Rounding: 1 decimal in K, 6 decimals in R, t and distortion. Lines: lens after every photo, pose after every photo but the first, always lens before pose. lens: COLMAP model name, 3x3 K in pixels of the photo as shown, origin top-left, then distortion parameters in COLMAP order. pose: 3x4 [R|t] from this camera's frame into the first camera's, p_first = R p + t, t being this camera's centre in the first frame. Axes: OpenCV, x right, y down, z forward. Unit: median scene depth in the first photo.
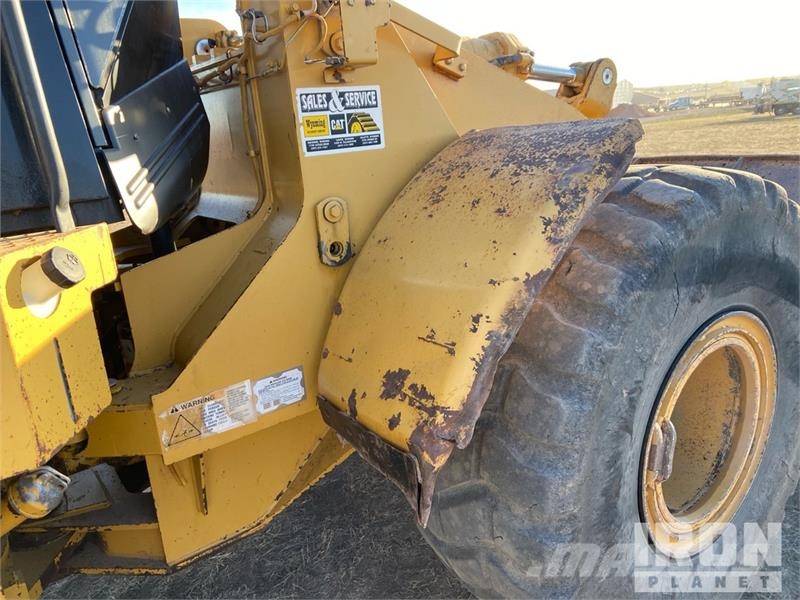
lens RADIAL K [[606.4, 0, 395.6], [0, 606.4, 296.8], [0, 0, 1]] dist [0.104714, -0.136787]
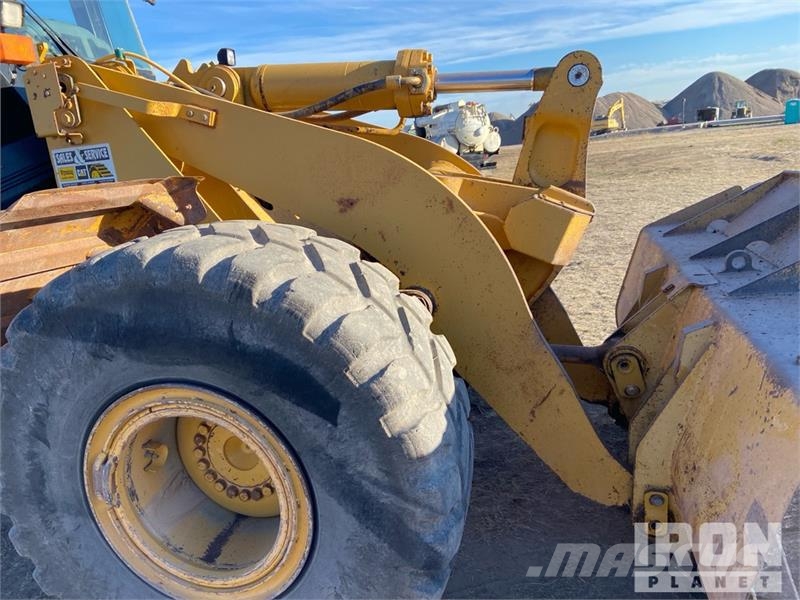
lens RADIAL K [[606.4, 0, 395.6], [0, 606.4, 296.8], [0, 0, 1]] dist [0.104714, -0.136787]
pose [[0.633972, 0.201587, -0.746621, 1.503580], [-0.157742, 0.978840, 0.130344, -0.302354], [0.757098, 0.035139, 0.652356, 0.627481]]
